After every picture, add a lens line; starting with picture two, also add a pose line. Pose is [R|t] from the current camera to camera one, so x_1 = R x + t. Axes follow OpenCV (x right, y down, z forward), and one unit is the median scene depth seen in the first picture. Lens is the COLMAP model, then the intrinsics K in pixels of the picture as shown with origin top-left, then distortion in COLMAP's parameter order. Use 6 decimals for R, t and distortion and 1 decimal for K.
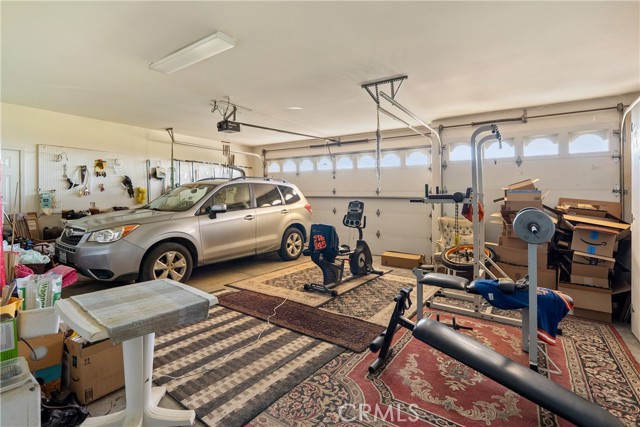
lens RADIAL K [[294.8, 0, 319.8], [0, 294.8, 209.5], [0, 0, 1]] dist [-0.004743, 0.001077]
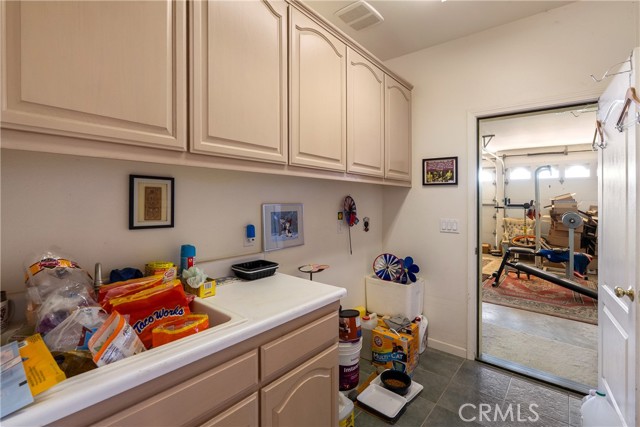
lens RADIAL K [[294.8, 0, 320.2], [0, 294.8, 212.1], [0, 0, 1]] dist [-0.004743, 0.001077]
pose [[0.996904, 0.006437, -0.078362, -0.493109], [-0.006389, 0.999979, 0.000867, 0.001953], [0.078366, -0.000363, 0.996925, -0.674122]]
